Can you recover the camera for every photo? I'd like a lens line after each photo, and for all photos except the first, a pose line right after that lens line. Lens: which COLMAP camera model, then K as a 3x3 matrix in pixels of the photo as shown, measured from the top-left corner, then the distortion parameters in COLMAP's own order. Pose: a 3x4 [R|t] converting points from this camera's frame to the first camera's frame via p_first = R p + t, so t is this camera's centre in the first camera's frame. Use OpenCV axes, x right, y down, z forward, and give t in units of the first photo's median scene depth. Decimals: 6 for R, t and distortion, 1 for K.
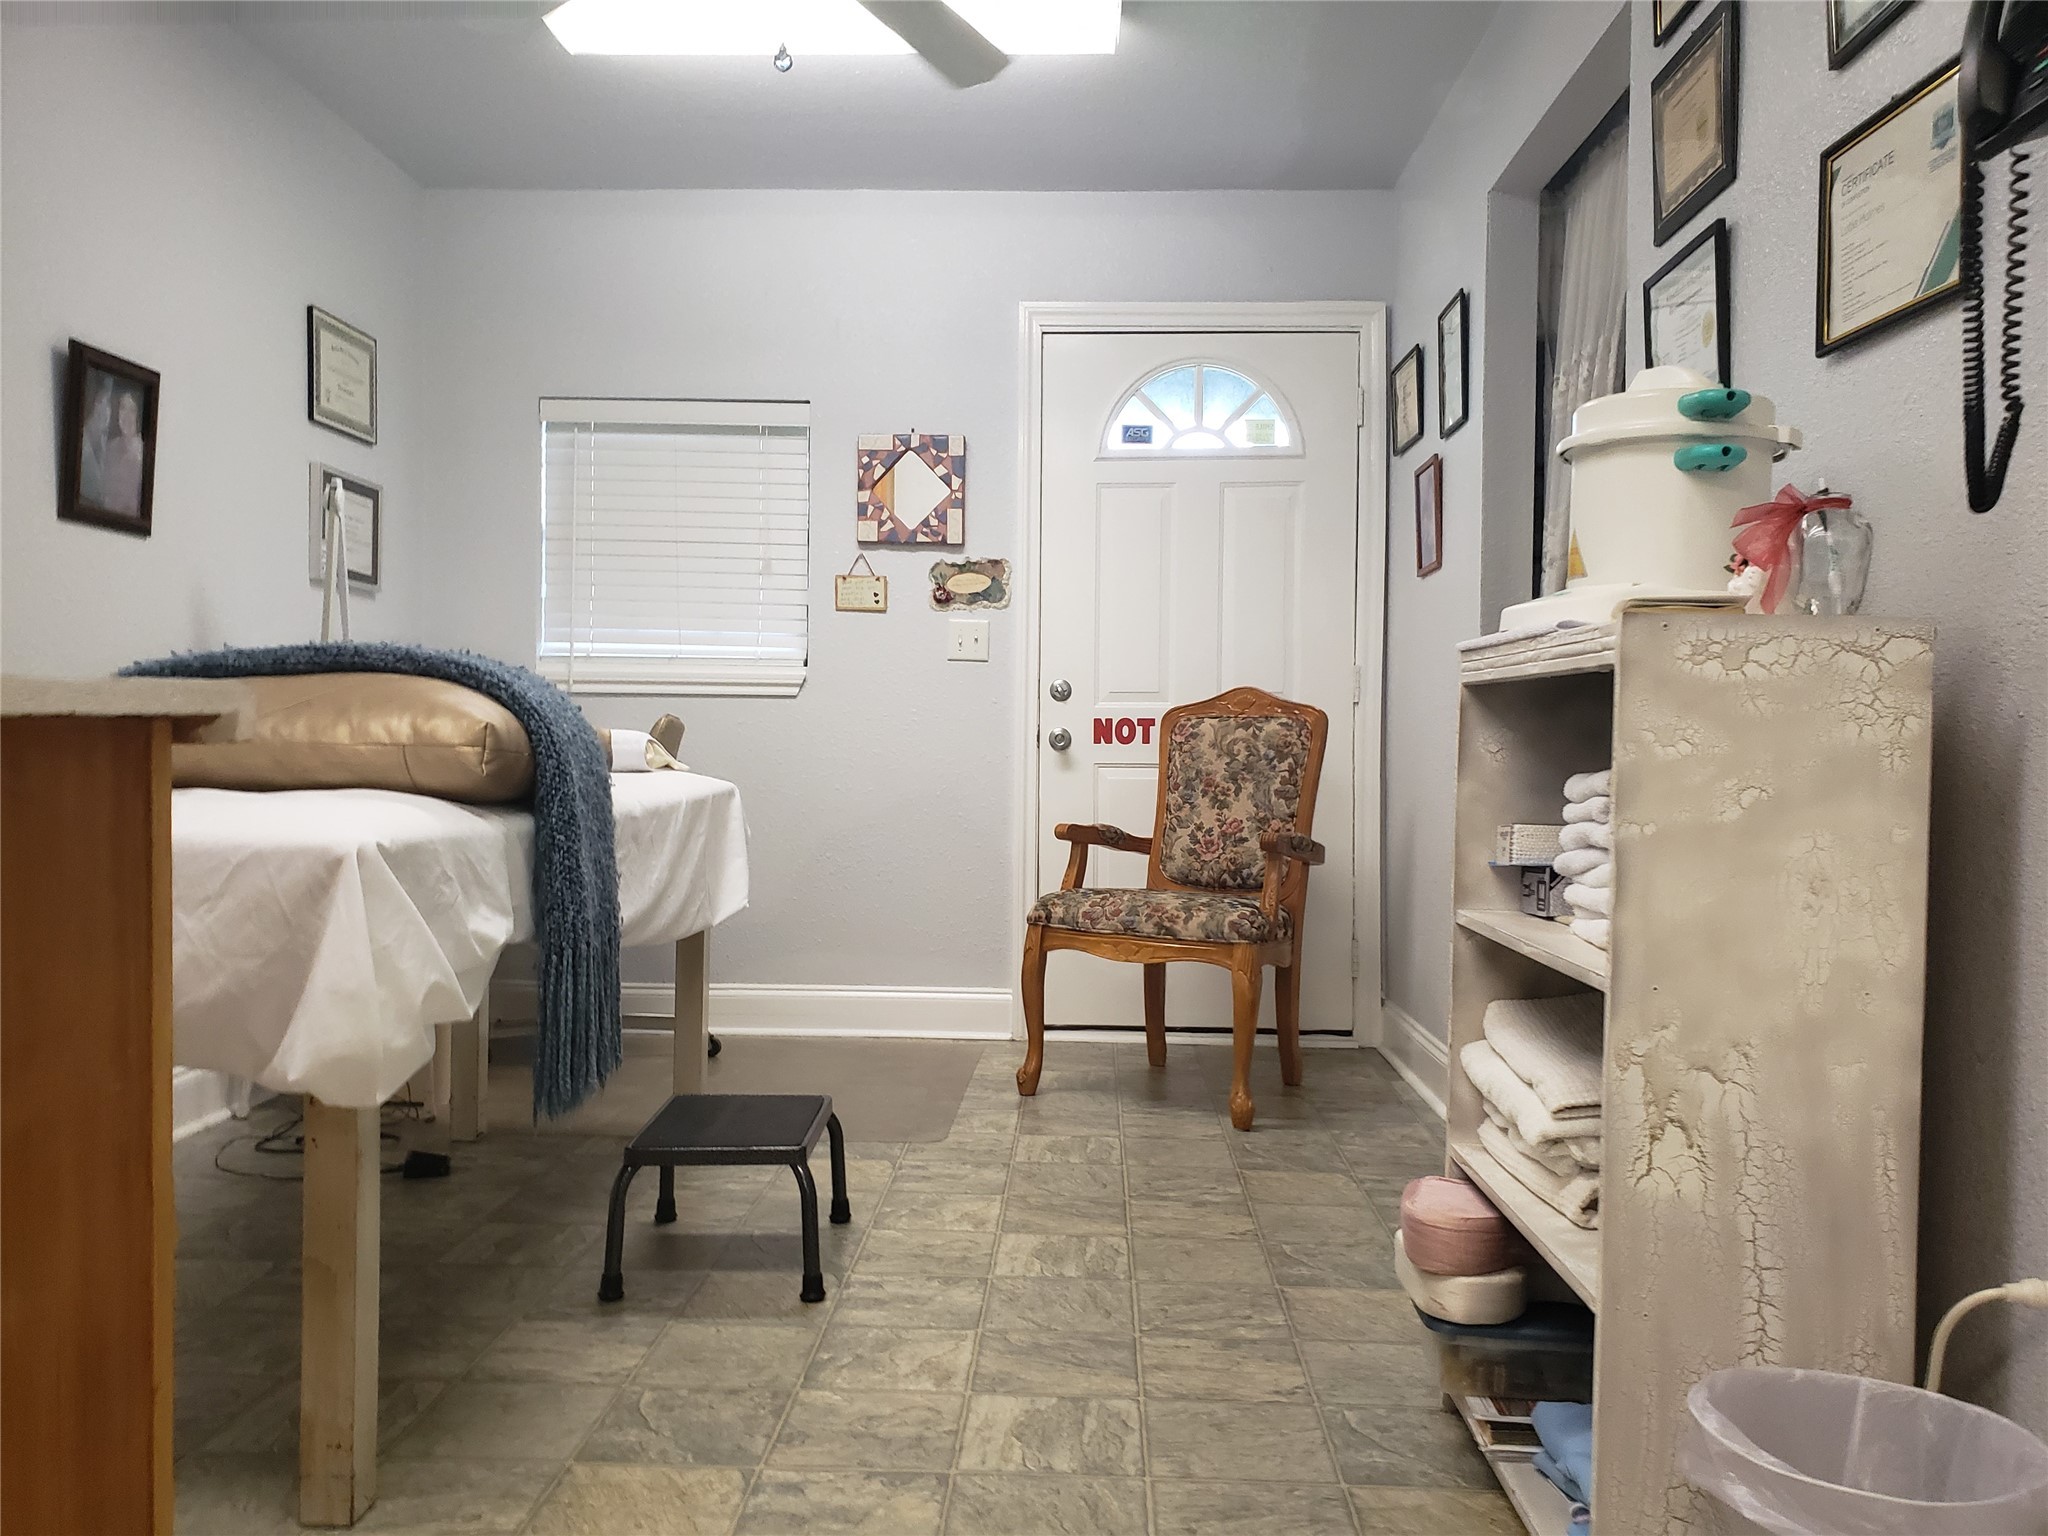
lens RADIAL K [[1581.4, 0, 1013.1], [0, 1581.4, 778.9], [0, 0, 1]] dist [0.014161, -0.002798]
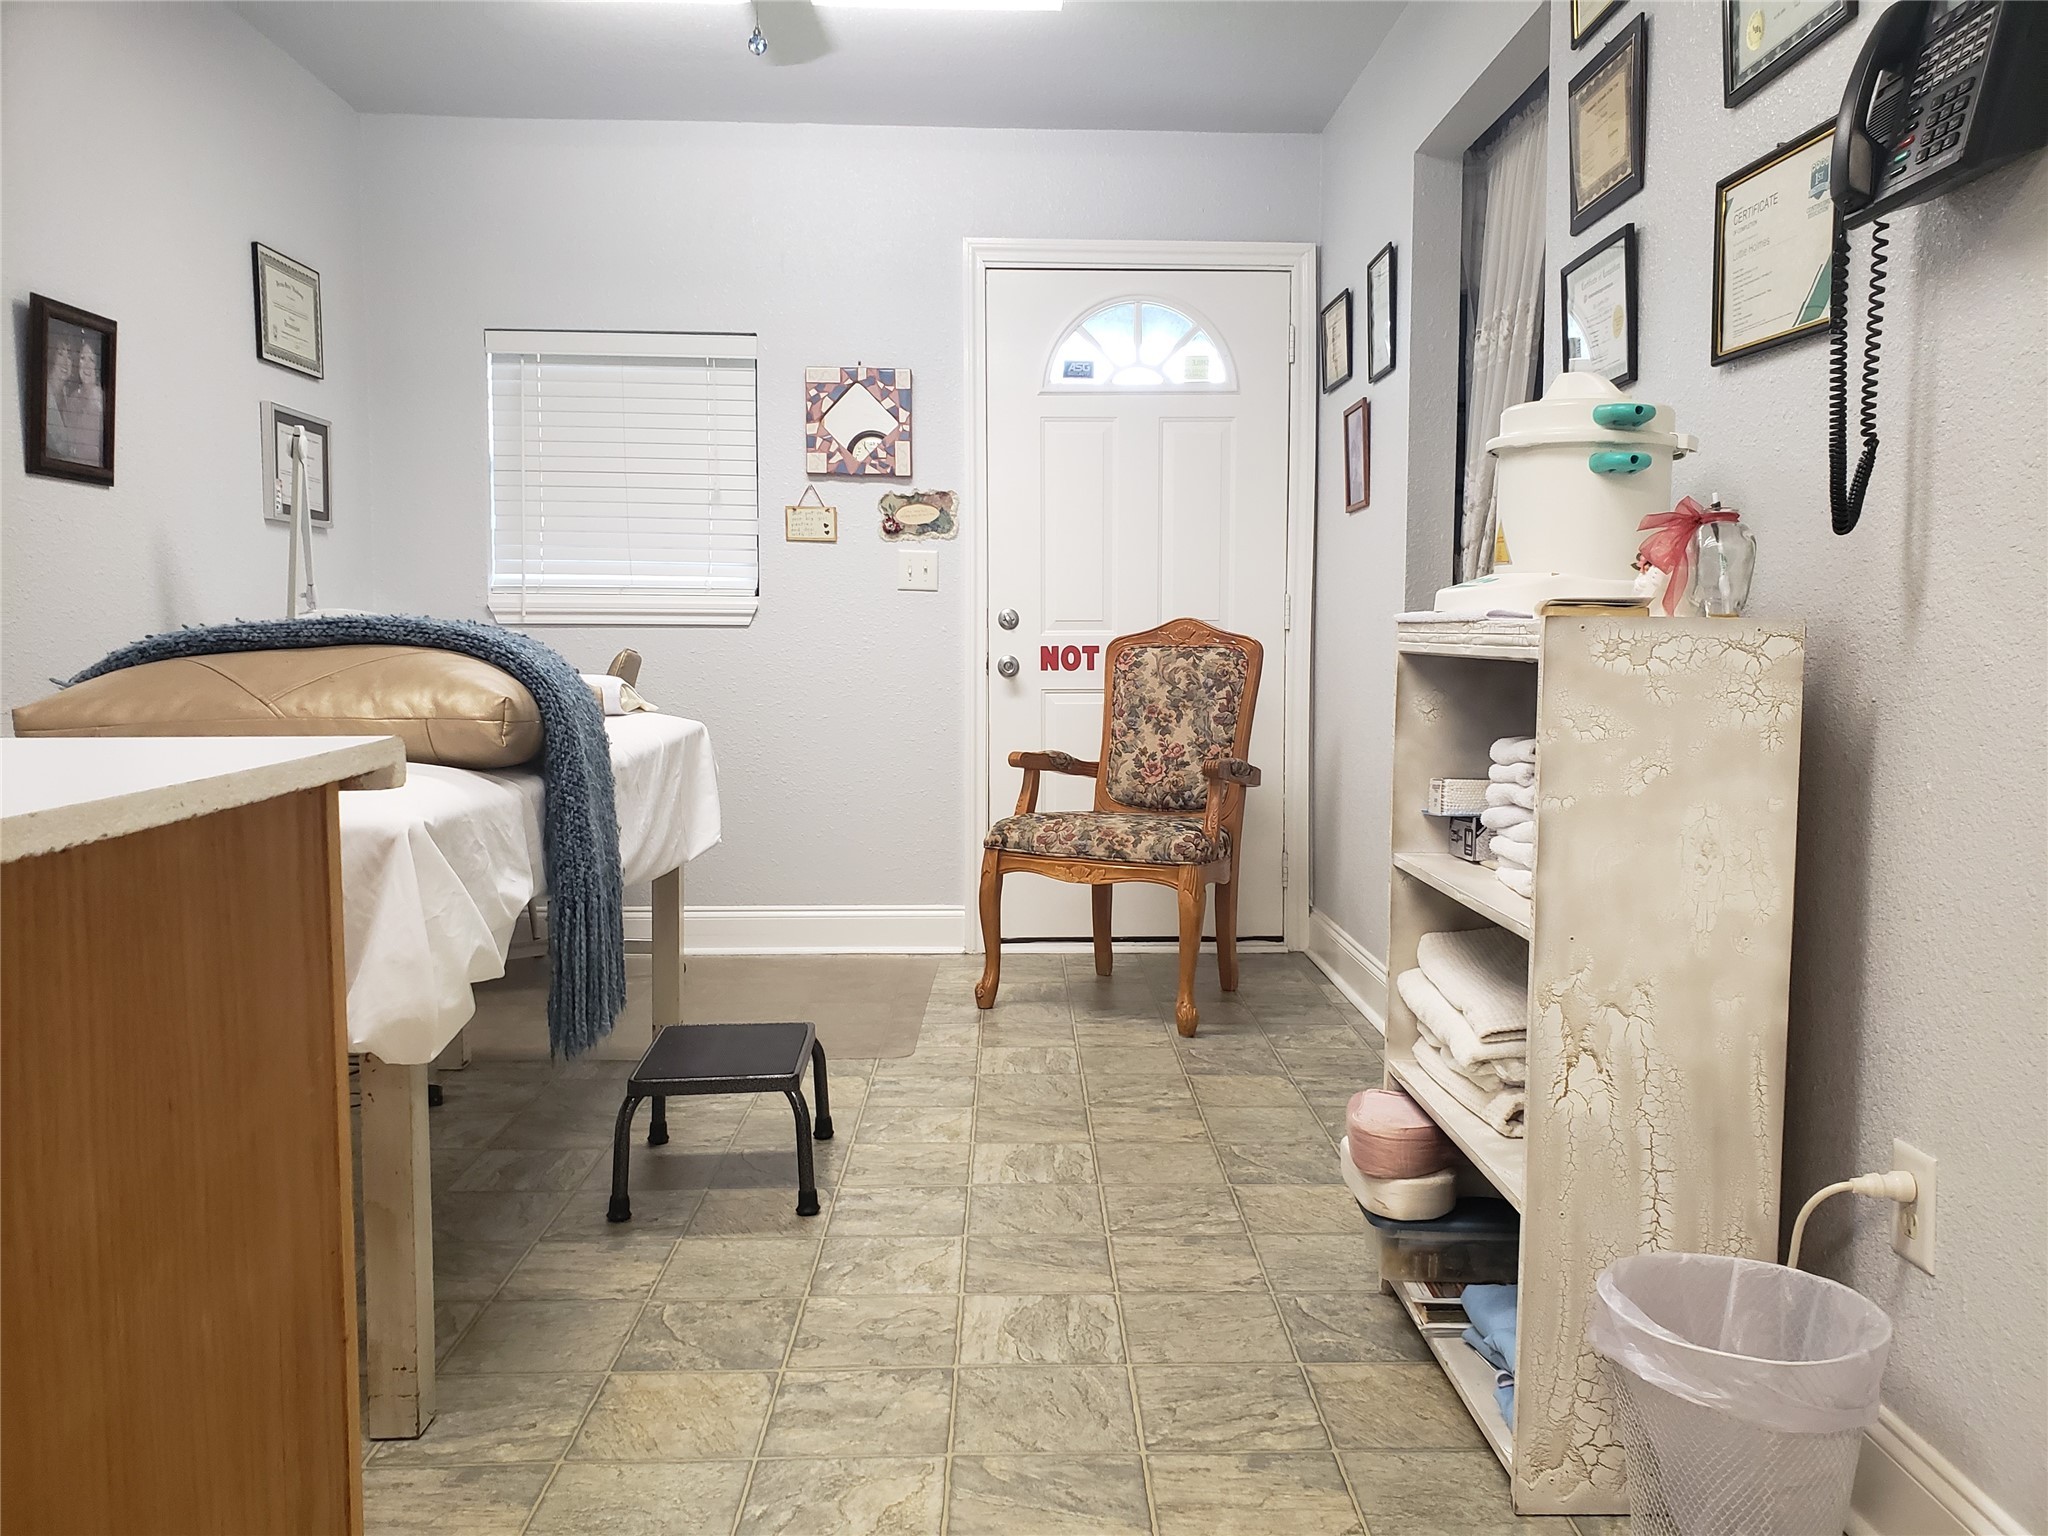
lens RADIAL K [[1581.4, 0, 1055.1], [0, 1581.4, 752.7], [0, 0, 1]] dist [0.014161, -0.002798]
pose [[0.996942, -0.013160, 0.077024, -0.042270], [0.009146, 0.998593, 0.052242, -0.046628], [-0.077603, -0.051378, 0.995660, -0.085385]]
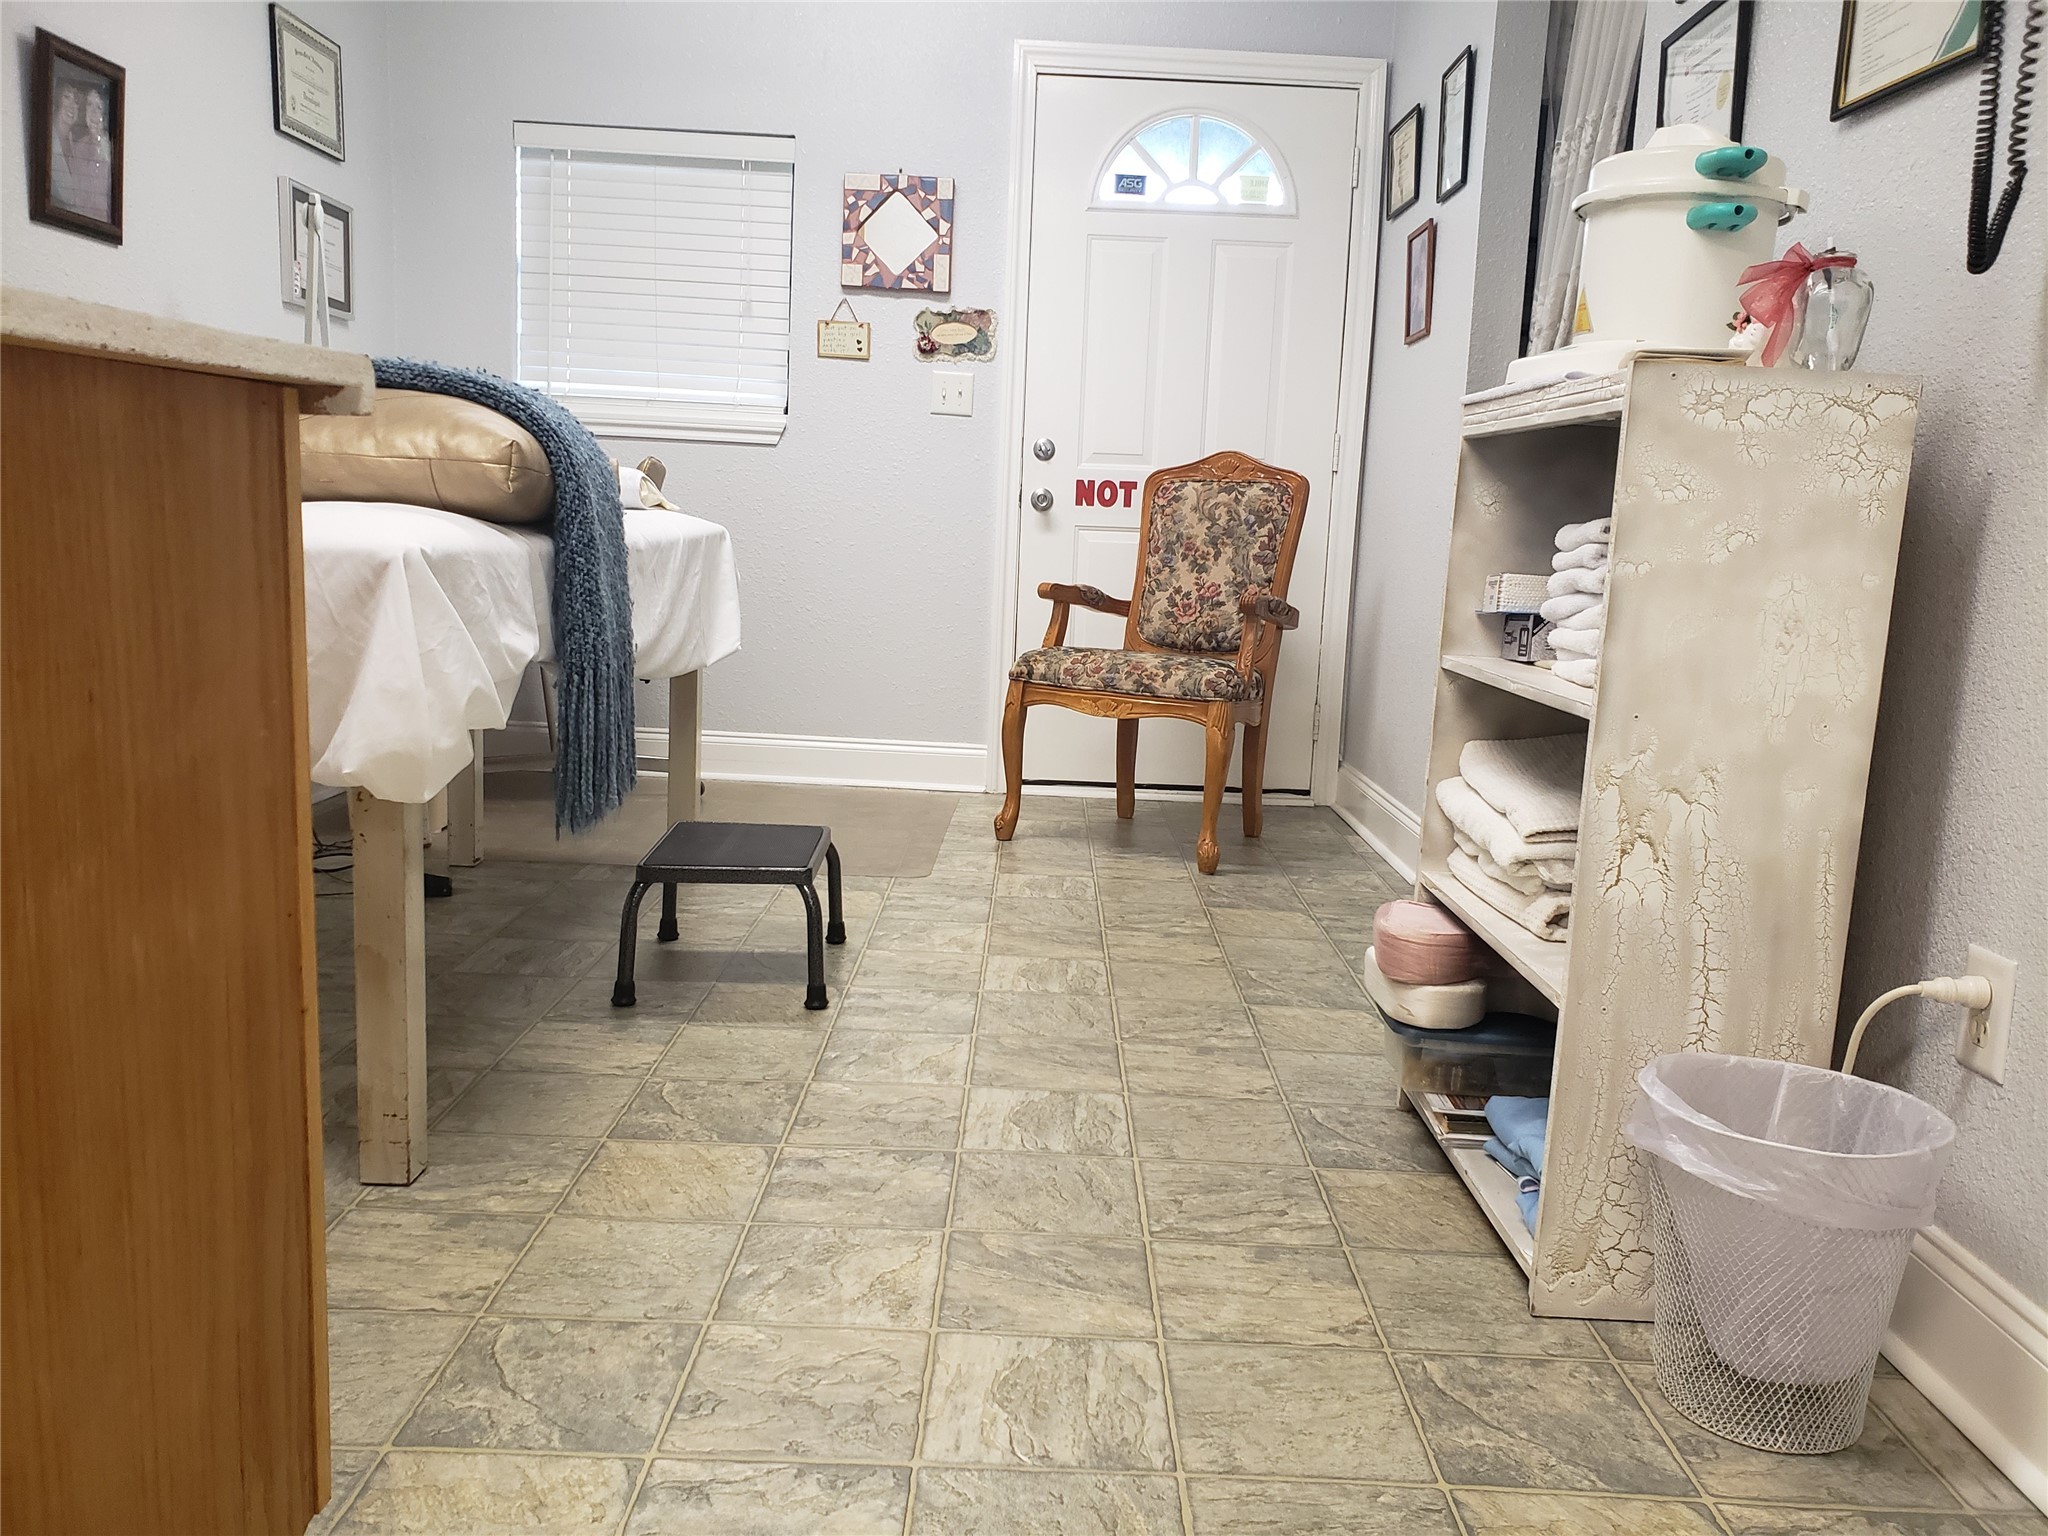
lens RADIAL K [[1581.4, 0, 1038.5], [0, 1581.4, 764.3], [0, 0, 1]] dist [0.014161, -0.002798]
pose [[0.998406, 0.026184, 0.050004, -0.038488], [-0.032489, 0.991013, 0.129759, 0.025210], [-0.046157, -0.131177, 0.990284, -0.041018]]
